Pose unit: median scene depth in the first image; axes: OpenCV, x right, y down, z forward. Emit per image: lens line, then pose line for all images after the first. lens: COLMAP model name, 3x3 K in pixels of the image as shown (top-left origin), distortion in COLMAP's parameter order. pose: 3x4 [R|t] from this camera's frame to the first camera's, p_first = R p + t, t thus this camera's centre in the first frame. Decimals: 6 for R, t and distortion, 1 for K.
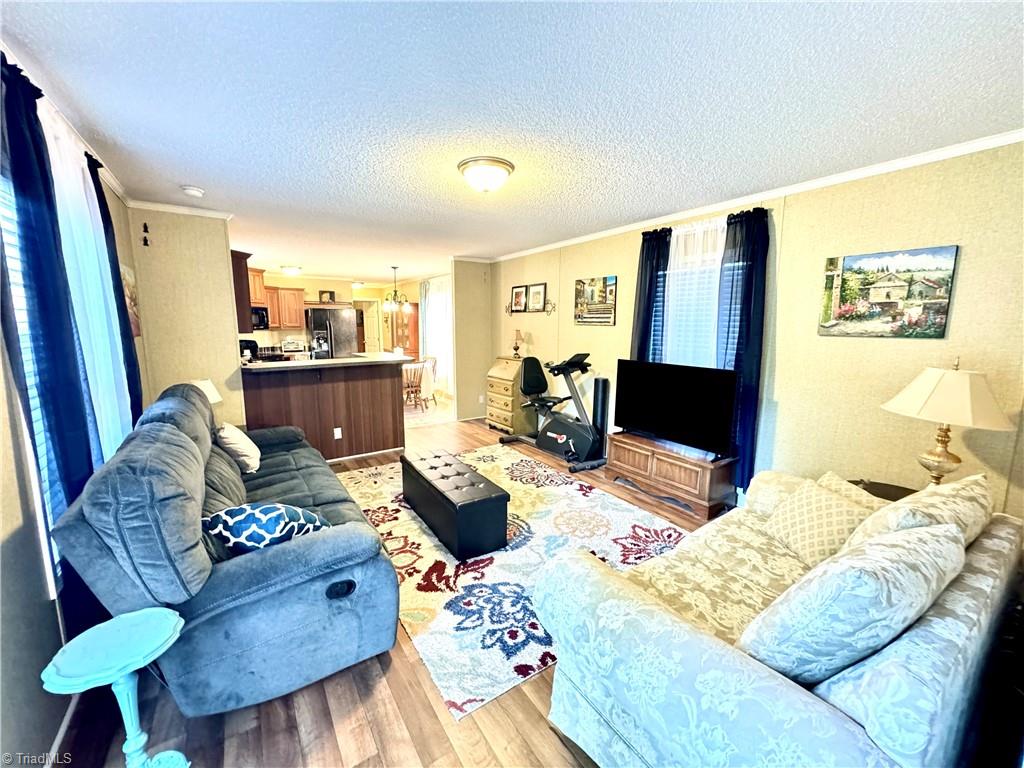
lens RADIAL K [[407.0, 0, 511.8], [0, 407.0, 385.7], [0, 0, 1]] dist [0.000731, 0.000115]
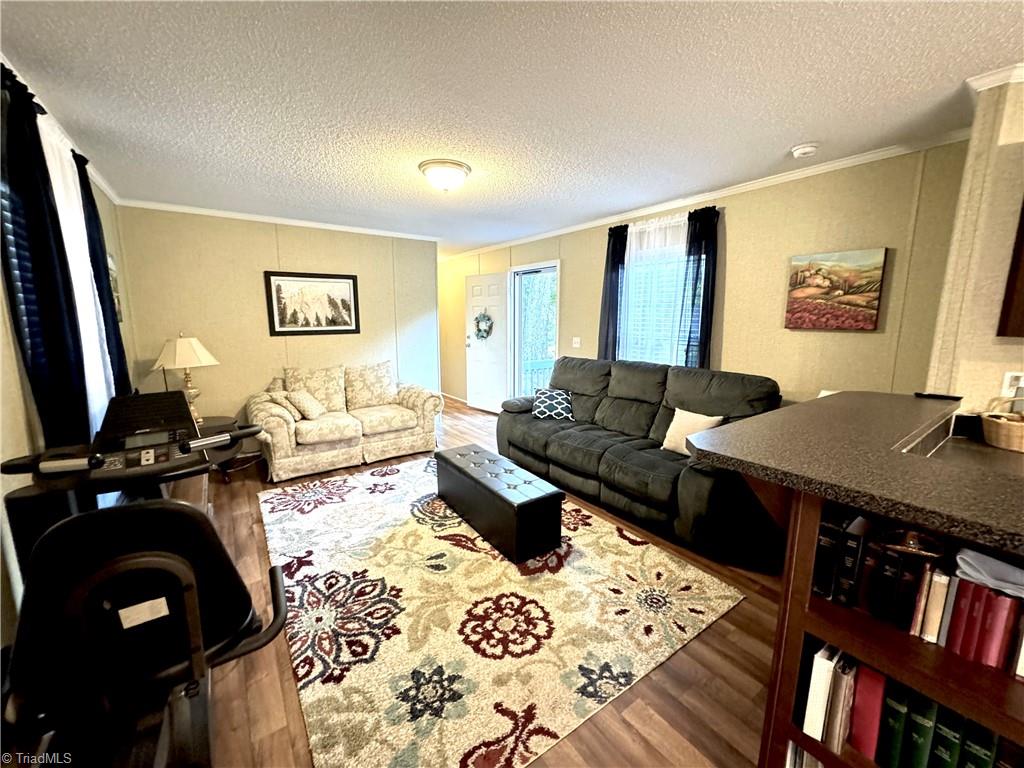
lens RADIAL K [[407.0, 0, 511.0], [0, 407.0, 382.1], [0, 0, 1]] dist [0.000731, 0.000115]
pose [[-0.999651, 0.000847, -0.026404, -0.166078], [-0.007314, 0.951544, 0.307424, -0.257071], [0.025384, 0.307510, -0.951206, 1.722987]]
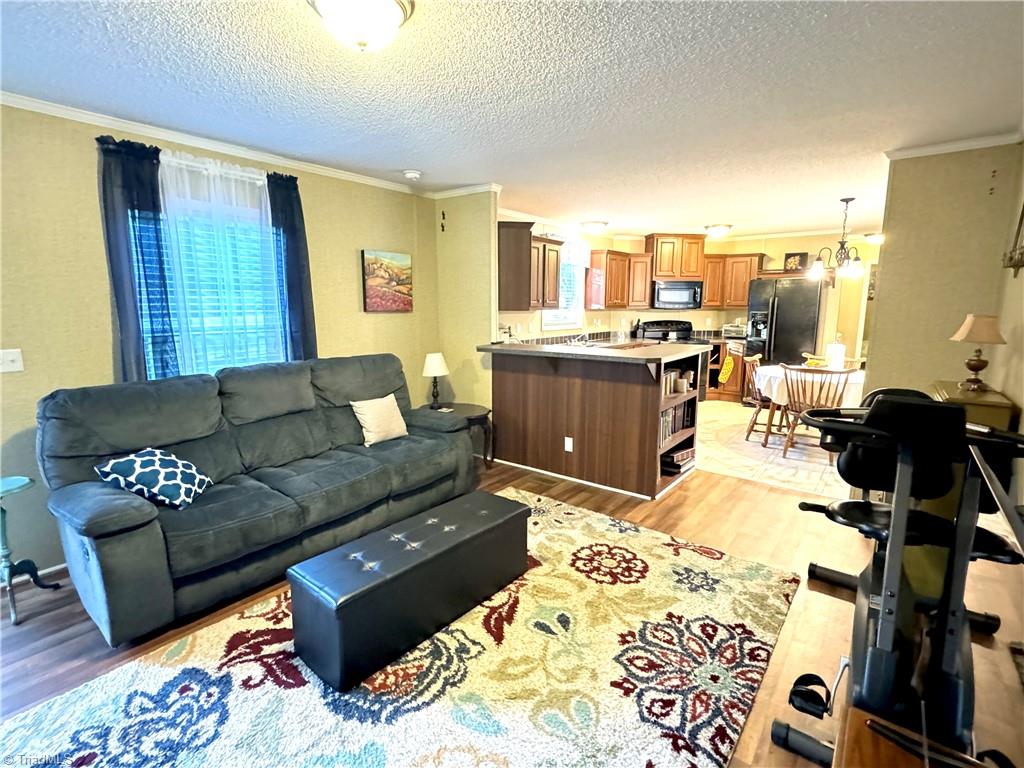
lens RADIAL K [[493.2, 0, 508.8], [0, 493.2, 383.1], [0, 0, 1]] dist [-0.002252, 0.000114]
pose [[0.303414, 0.151902, -0.940673, 0.525008], [-0.143870, 0.983197, 0.112364, -0.111816], [0.941935, 0.101242, 0.320170, 0.798122]]
